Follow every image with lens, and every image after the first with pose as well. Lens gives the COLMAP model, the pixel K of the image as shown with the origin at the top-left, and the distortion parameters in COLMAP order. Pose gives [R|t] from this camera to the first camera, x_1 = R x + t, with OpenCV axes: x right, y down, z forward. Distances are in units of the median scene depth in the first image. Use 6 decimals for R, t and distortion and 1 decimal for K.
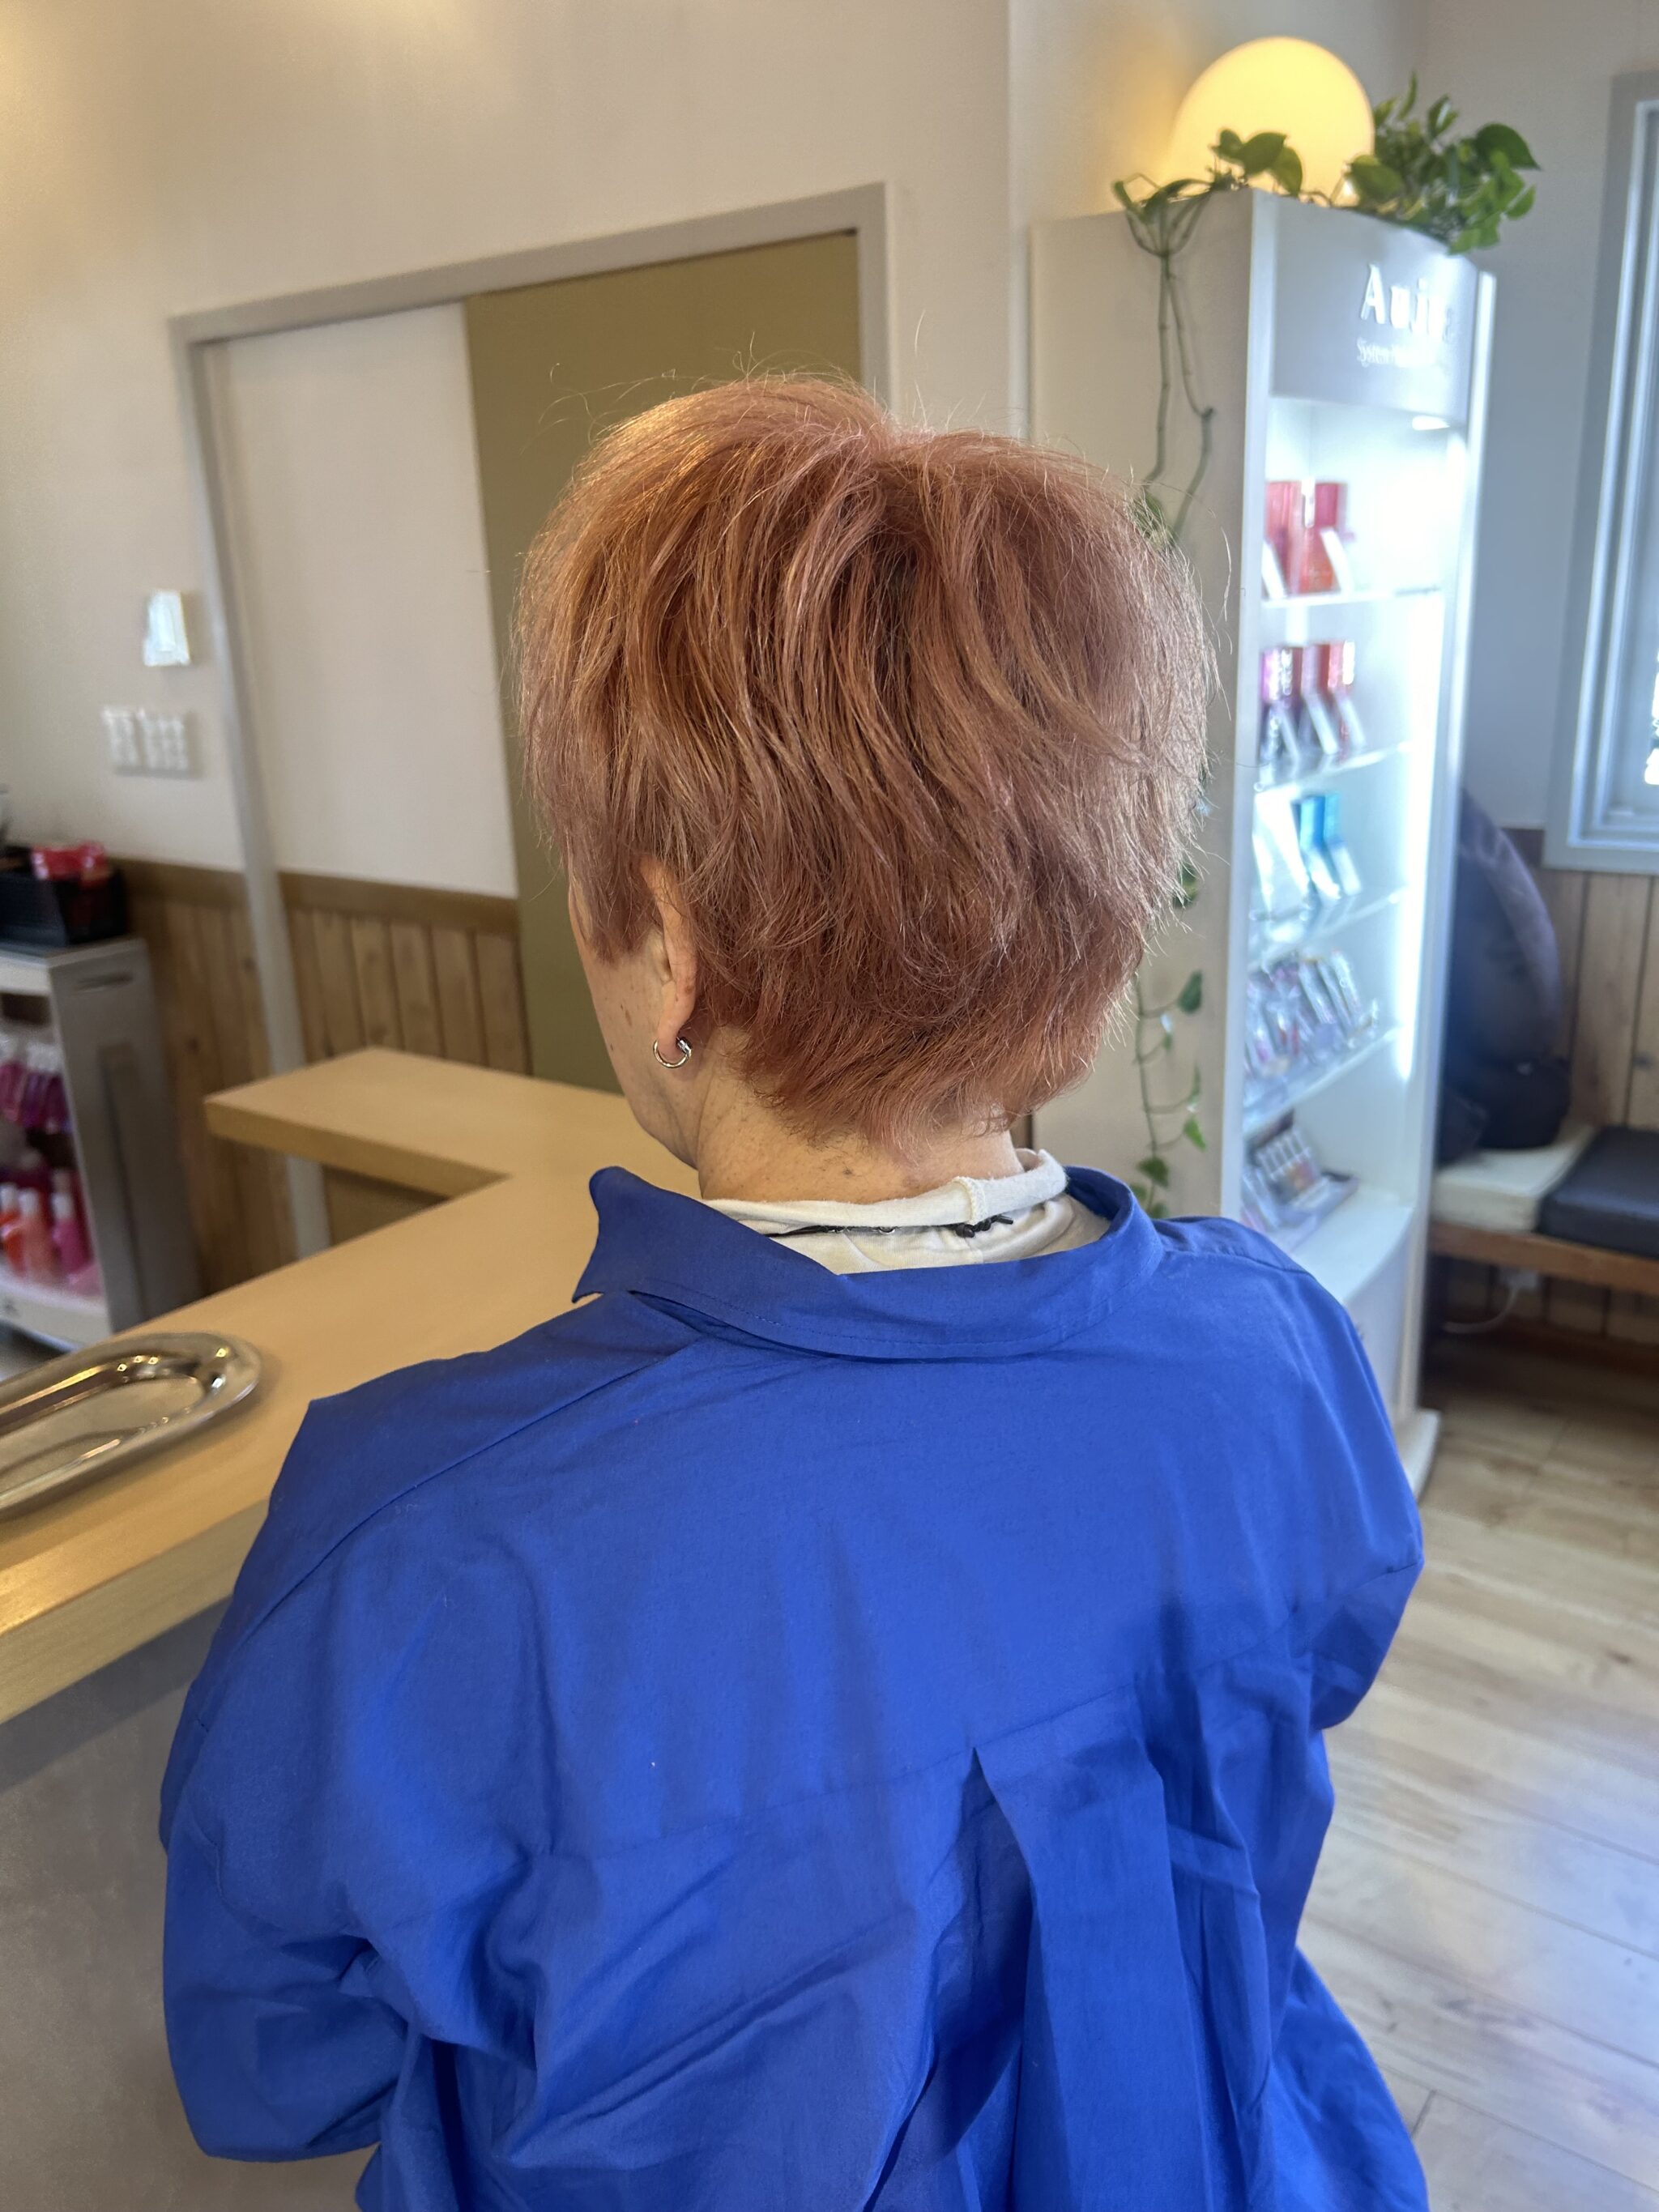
lens RADIAL K [[1749.7, 0, 829.5], [0, 1749.7, 1106.0], [0, 0, 1]] dist [0.010992, -0.008925]
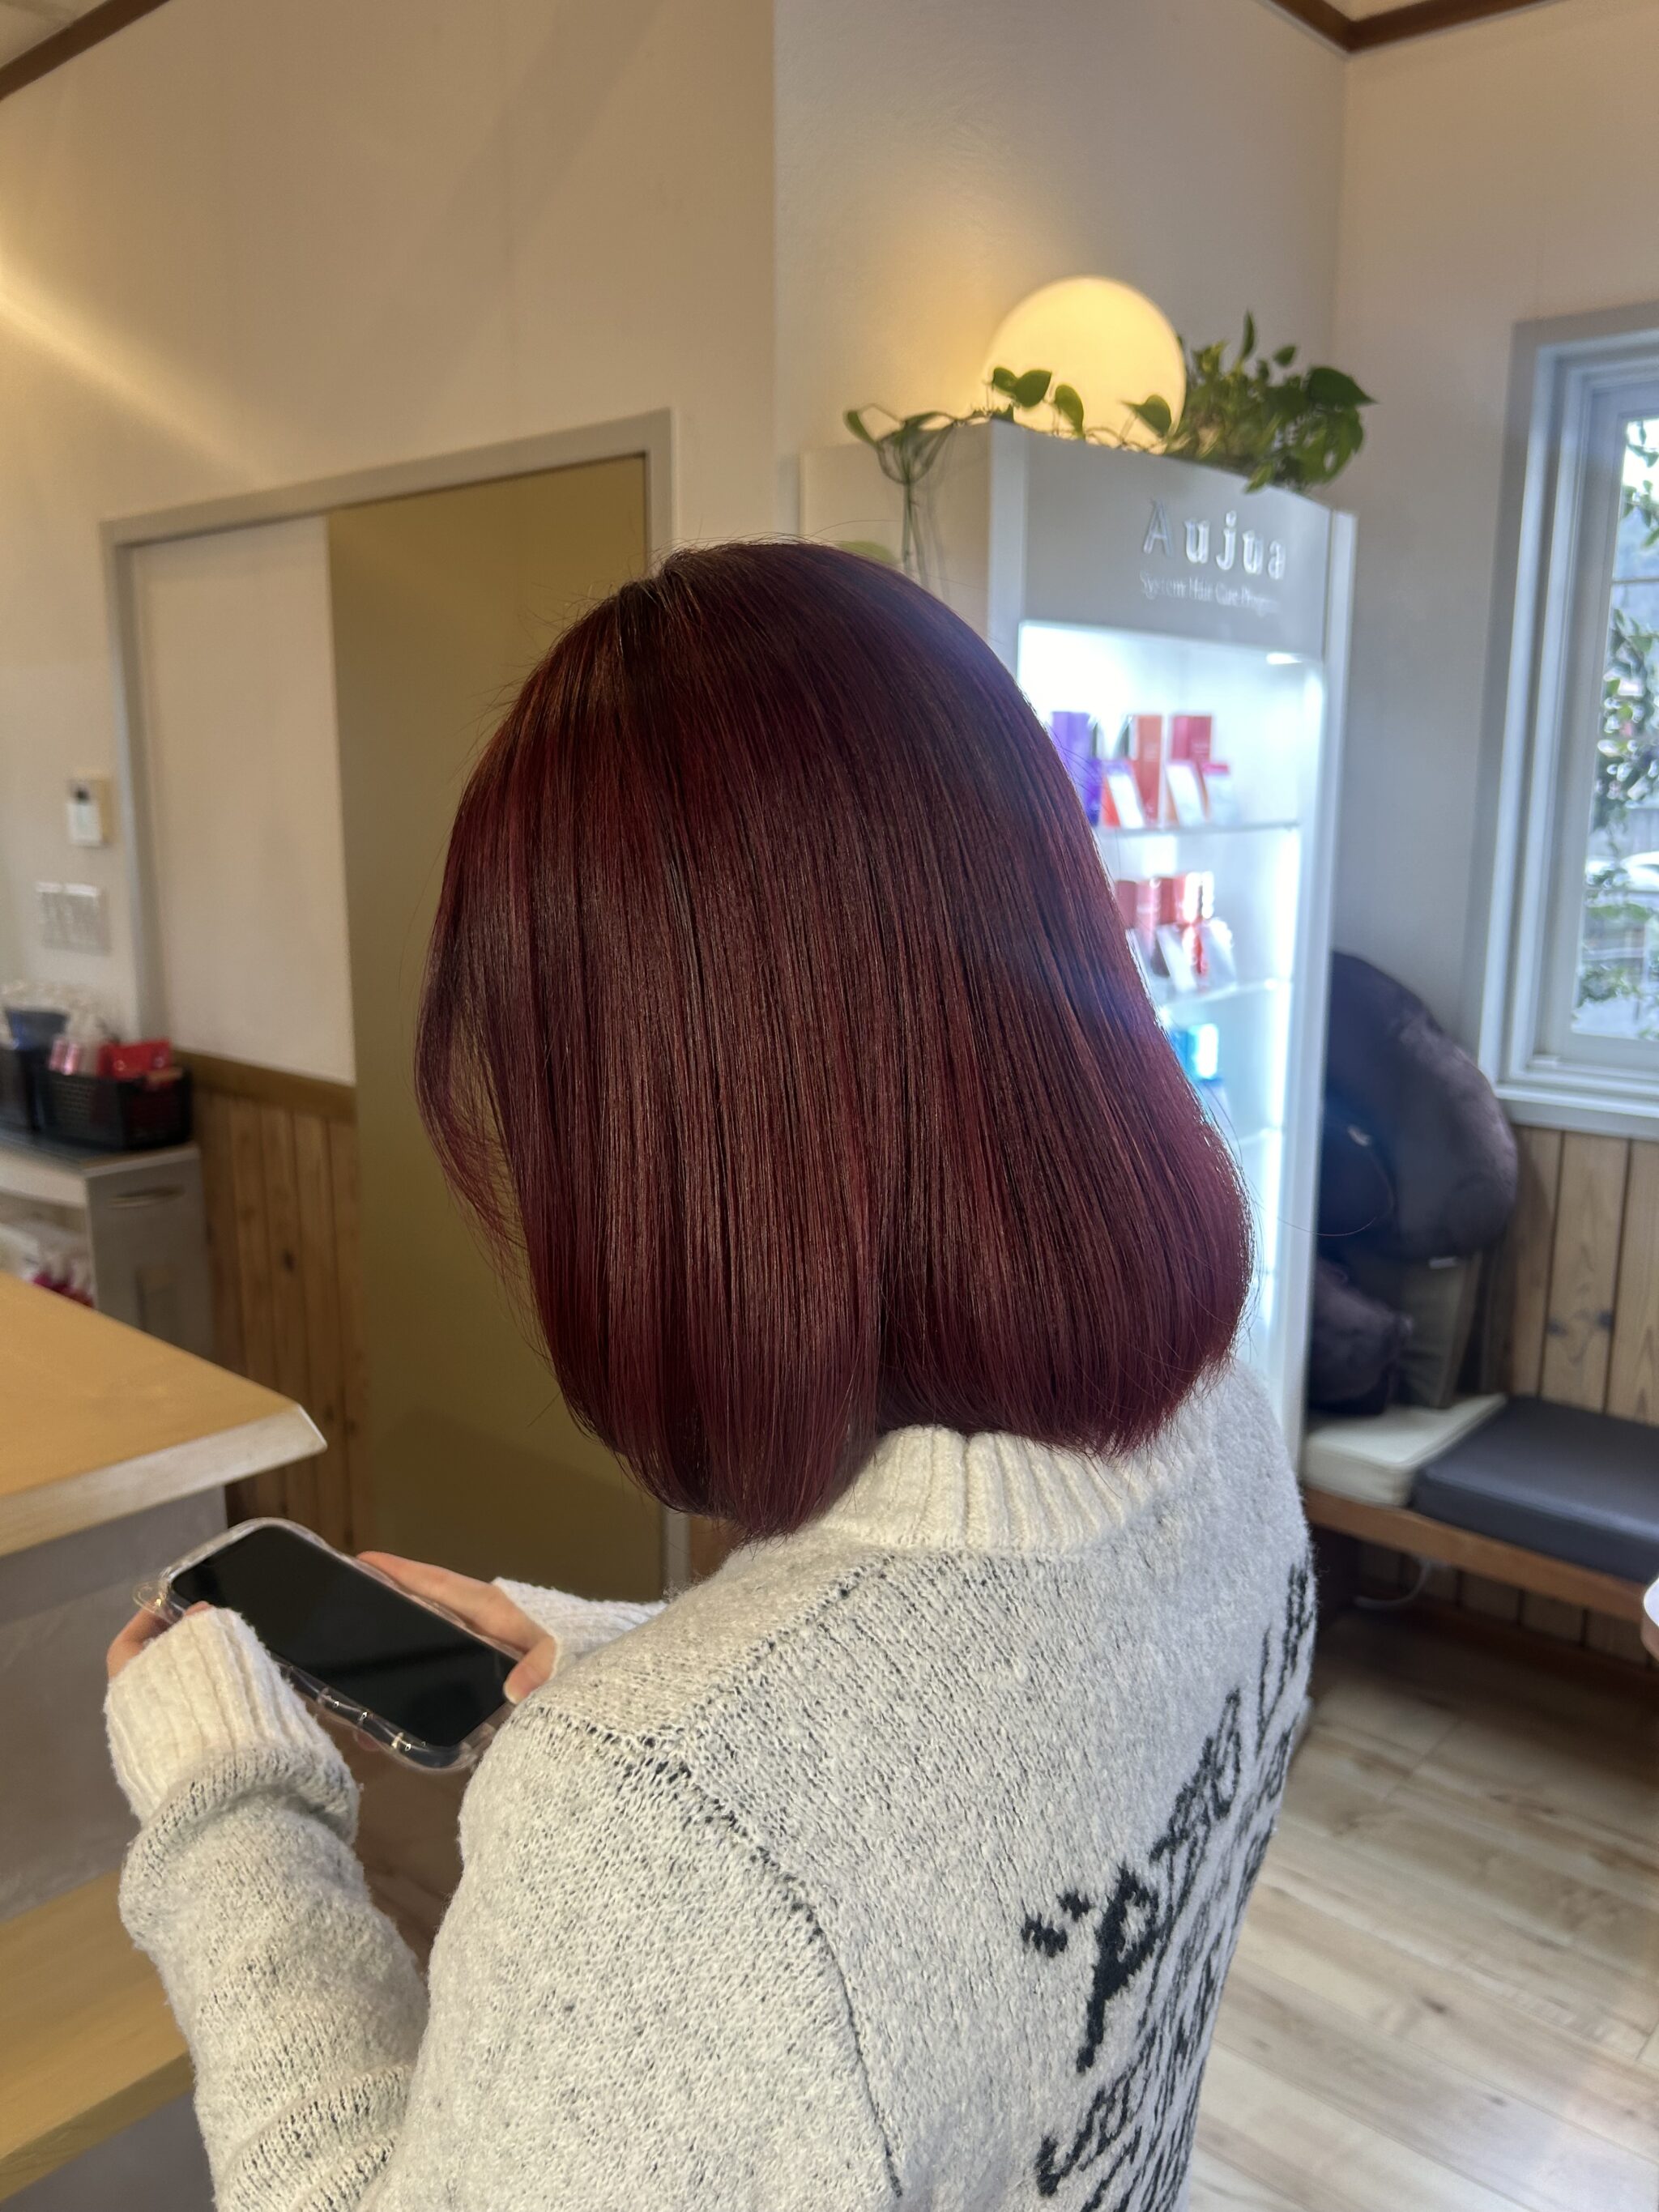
lens RADIAL K [[1749.7, 0, 829.5], [0, 1749.7, 1106.0], [0, 0, 1]] dist [0.010992, -0.008925]
pose [[0.994530, 0.056659, -0.087750, 0.174599], [-0.065870, 0.992193, -0.105902, -0.020621], [0.081065, 0.111102, 0.990497, 0.038927]]
